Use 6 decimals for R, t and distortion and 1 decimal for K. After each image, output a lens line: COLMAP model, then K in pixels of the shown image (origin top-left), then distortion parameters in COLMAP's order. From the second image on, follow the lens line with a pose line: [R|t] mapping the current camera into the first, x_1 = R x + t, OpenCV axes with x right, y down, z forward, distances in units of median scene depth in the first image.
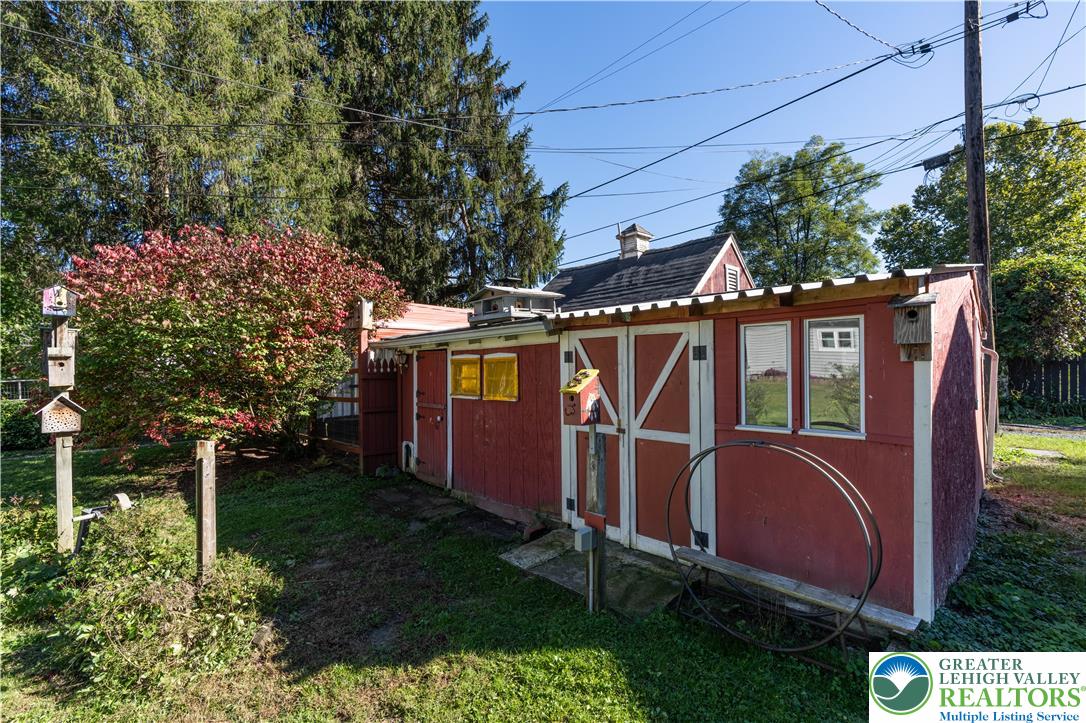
lens RADIAL K [[487.2, 0, 546.9], [0, 487.2, 363.2], [0, 0, 1]] dist [0.008218, -0.003011]
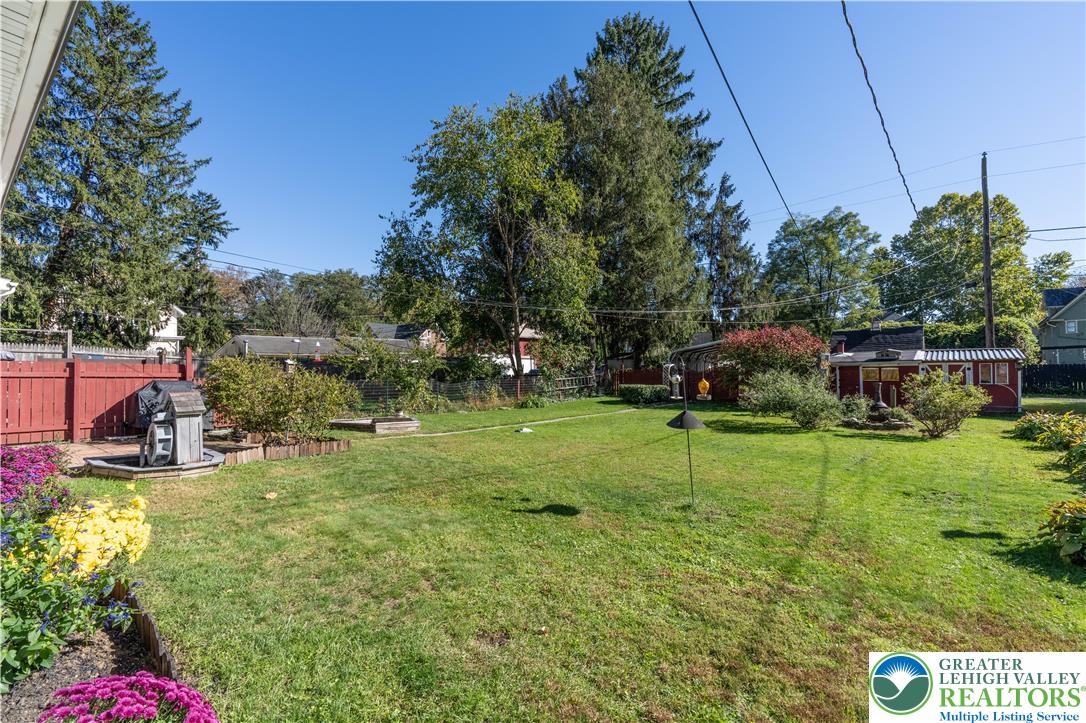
lens RADIAL K [[487.2, 0, 544.6], [0, 487.2, 364.2], [0, 0, 1]] dist [0.008218, -0.003011]
pose [[0.996201, 0.001223, 0.087071, -0.409110], [-0.001196, 0.999999, -0.000366, -0.005849], [-0.087072, 0.000260, 0.996202, -0.329385]]
